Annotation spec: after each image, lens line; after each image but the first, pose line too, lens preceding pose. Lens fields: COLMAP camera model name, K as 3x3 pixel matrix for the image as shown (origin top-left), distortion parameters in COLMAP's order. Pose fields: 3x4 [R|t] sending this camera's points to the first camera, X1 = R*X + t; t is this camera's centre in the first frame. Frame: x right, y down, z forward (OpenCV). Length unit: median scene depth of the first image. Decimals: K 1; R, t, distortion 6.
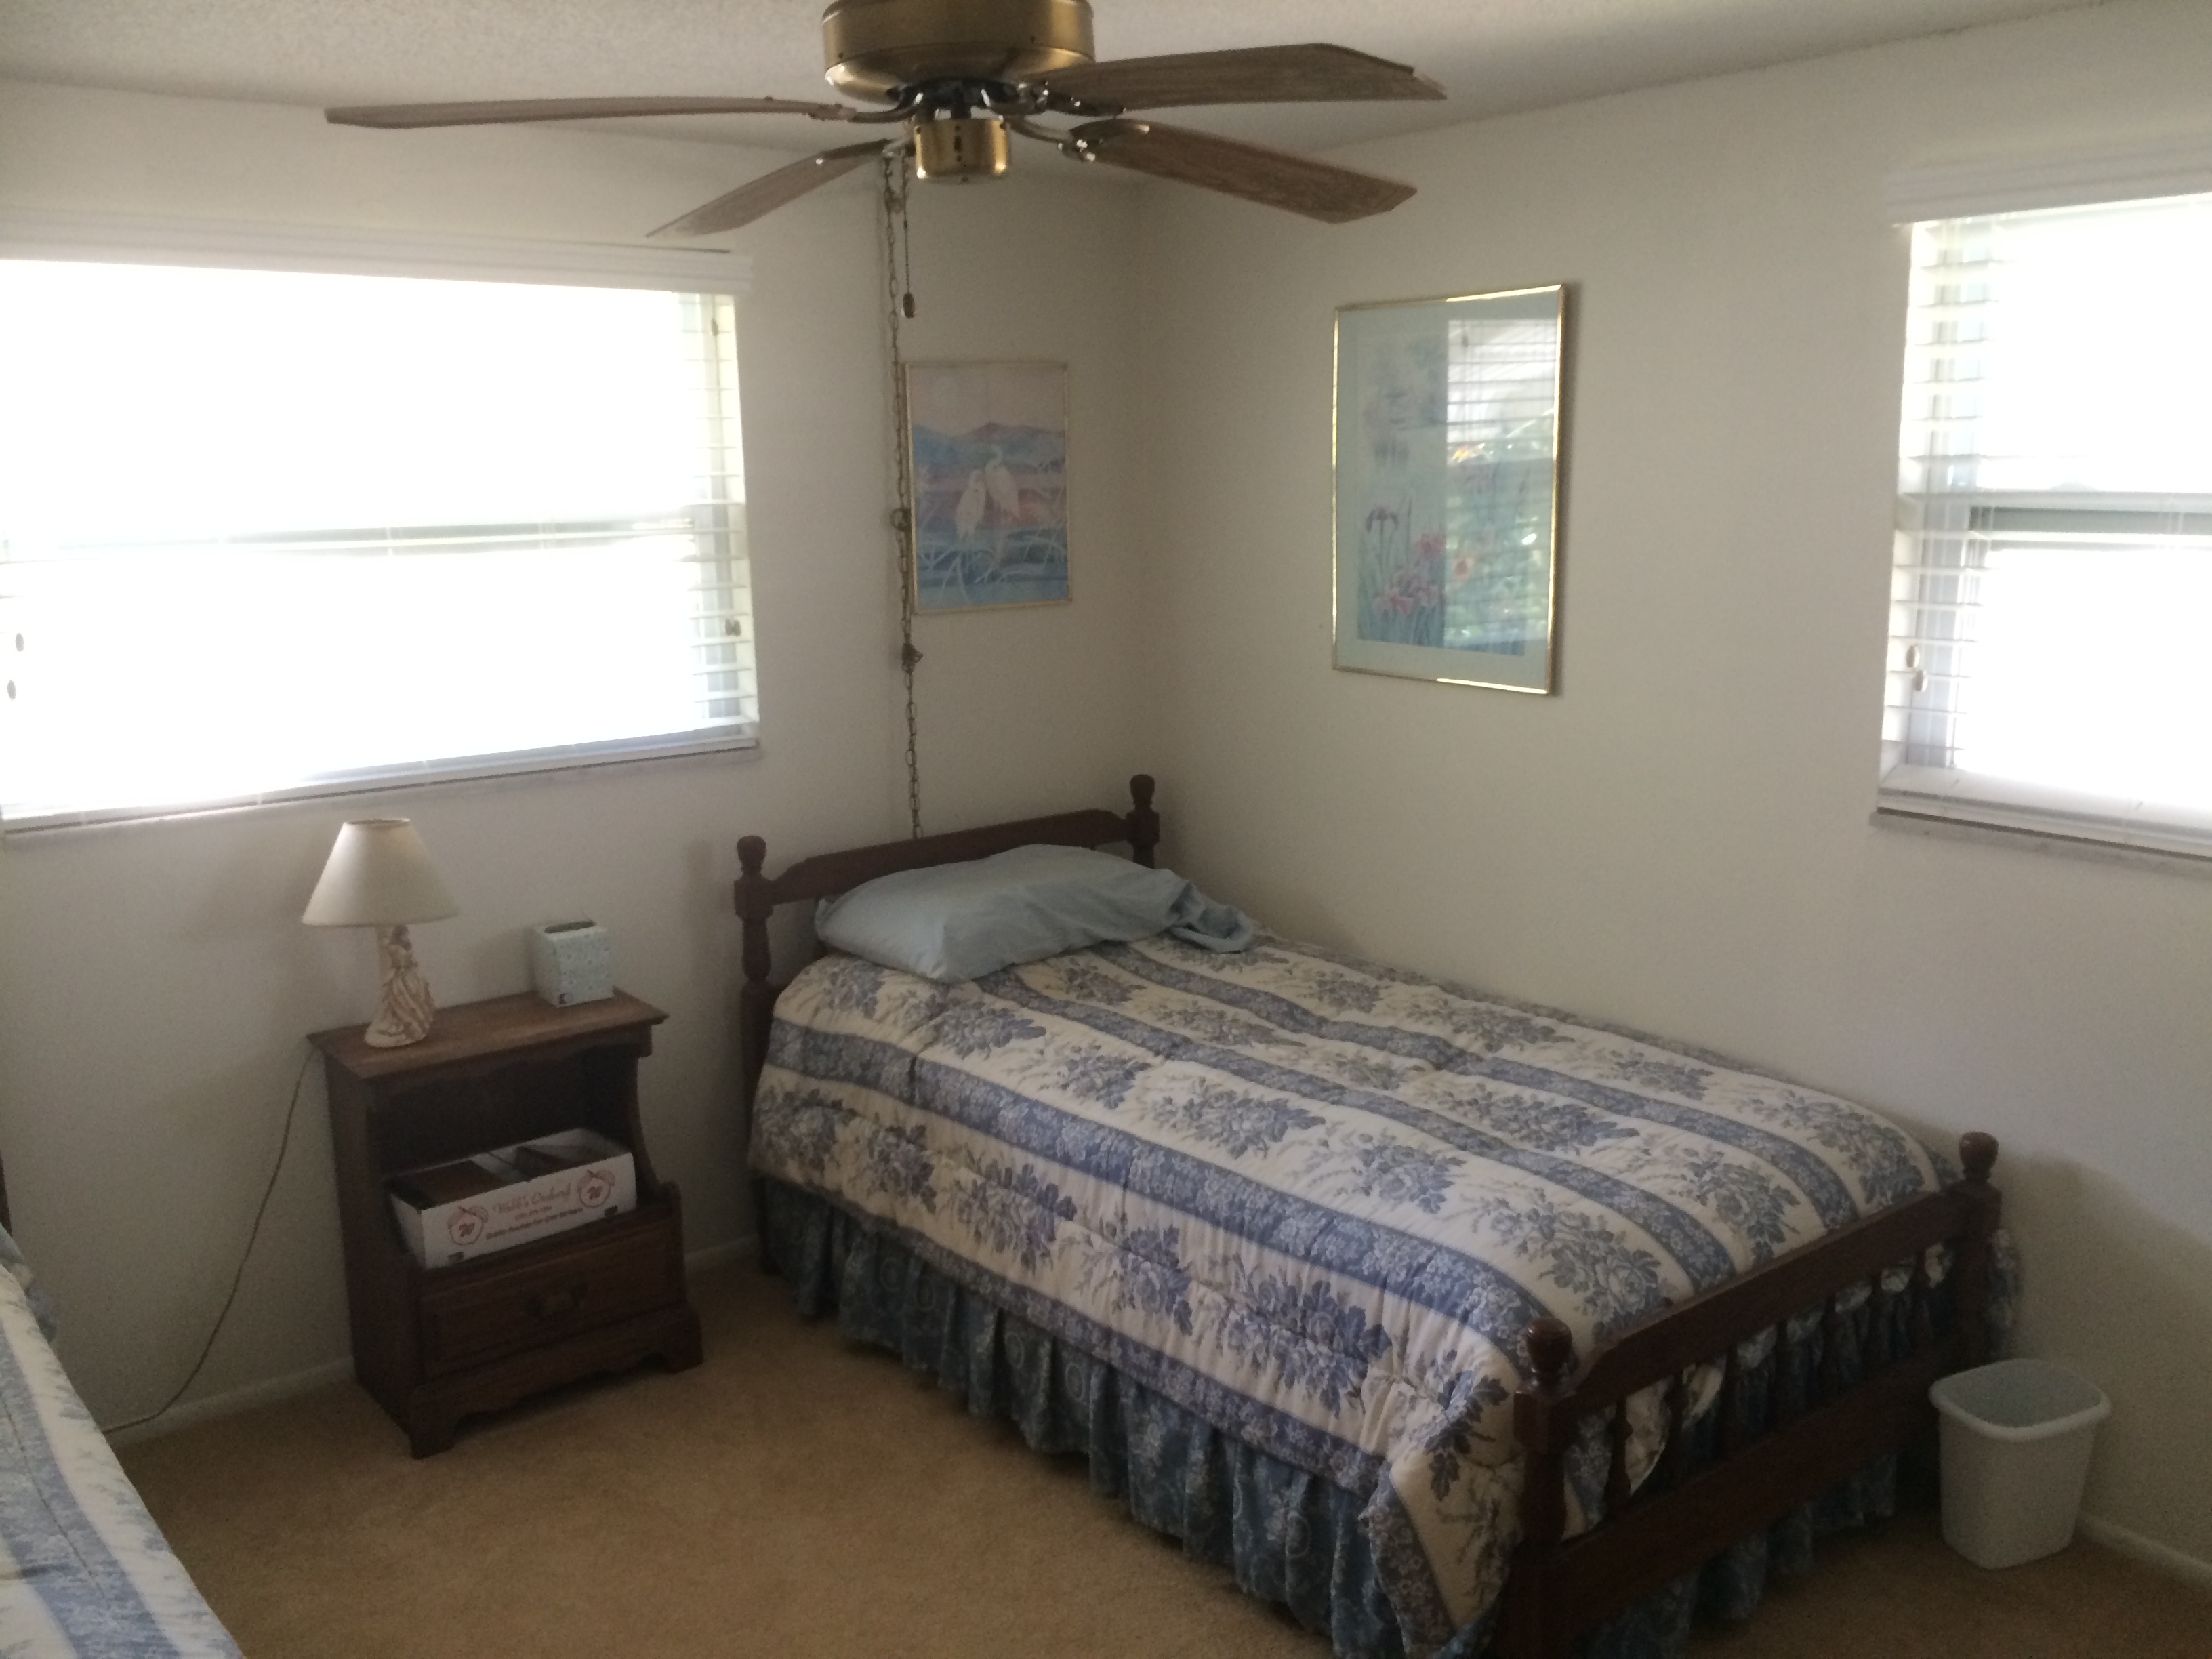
lens RADIAL K [[1908.1, 0, 1097.0], [0, 1908.1, 825.3], [0, 0, 1]] dist [0.041468, -0.022017]
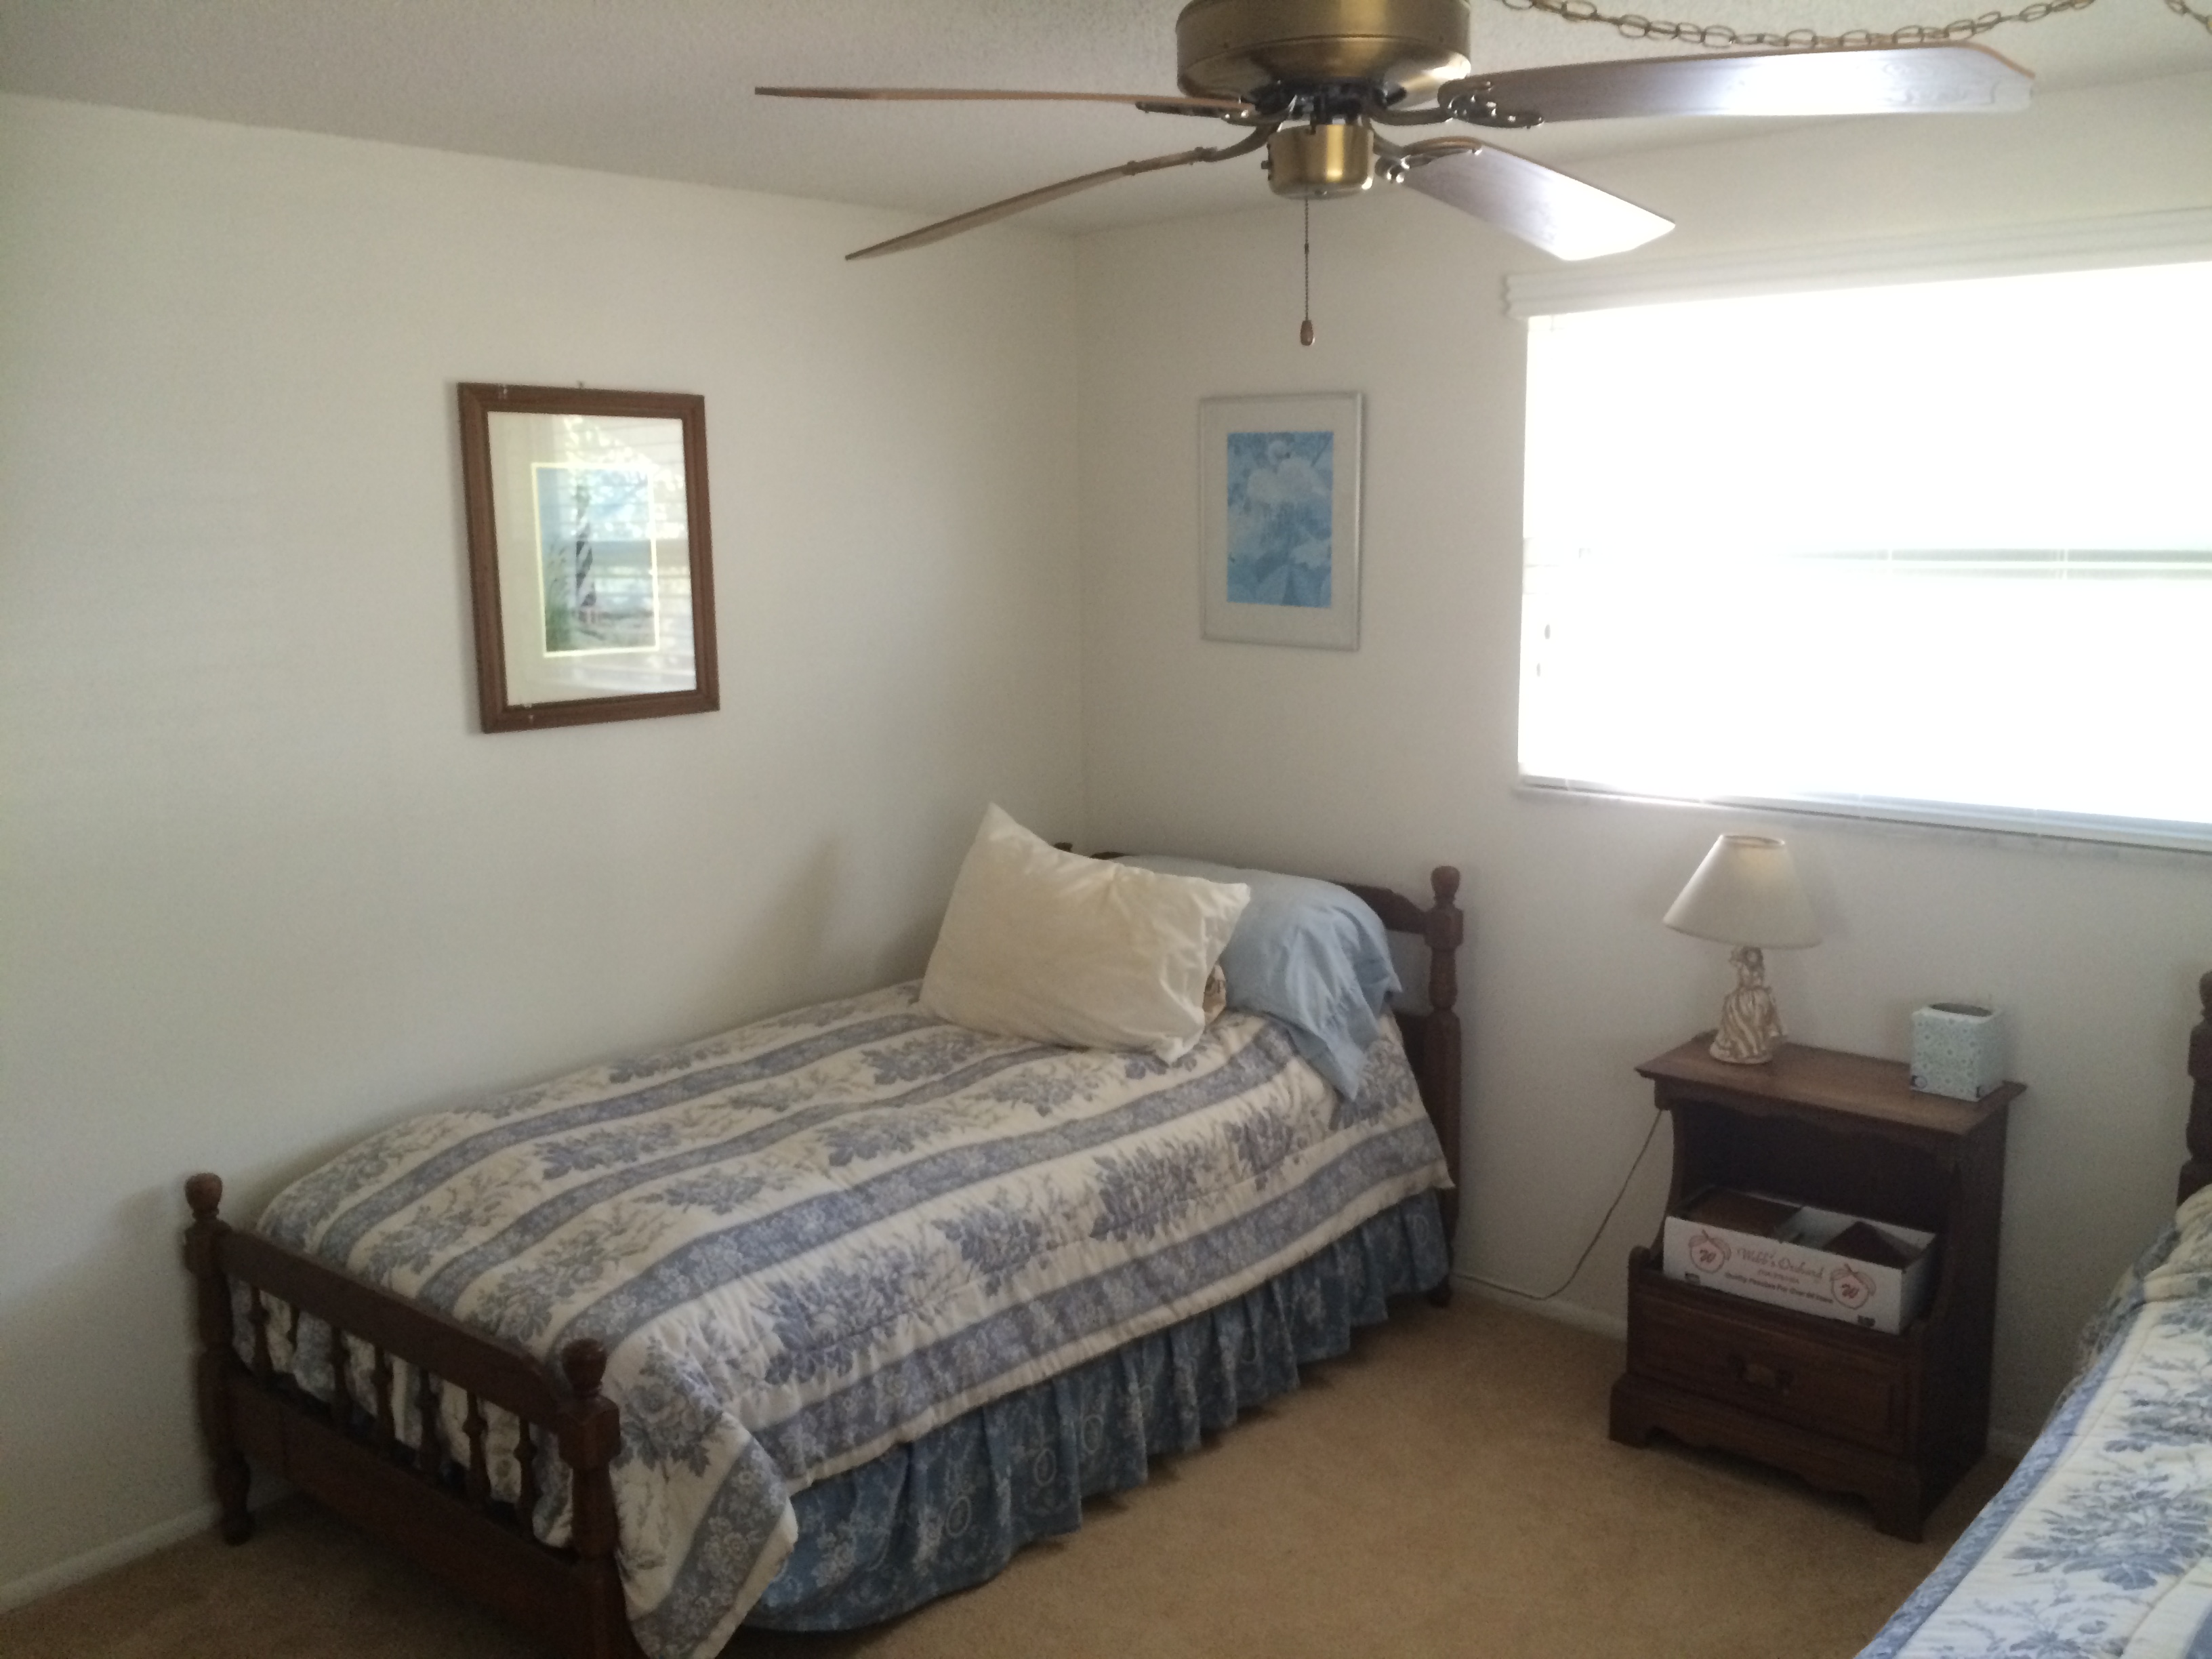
lens RADIAL K [[1908.1, 0, 1095.5], [0, 1908.1, 833.9], [0, 0, 1]] dist [0.041468, -0.022017]
pose [[0.117888, 0.168858, -0.978565, 0.563702], [-0.166594, 0.974833, 0.148145, -0.095709], [0.978953, 0.145559, 0.143052, 0.514232]]
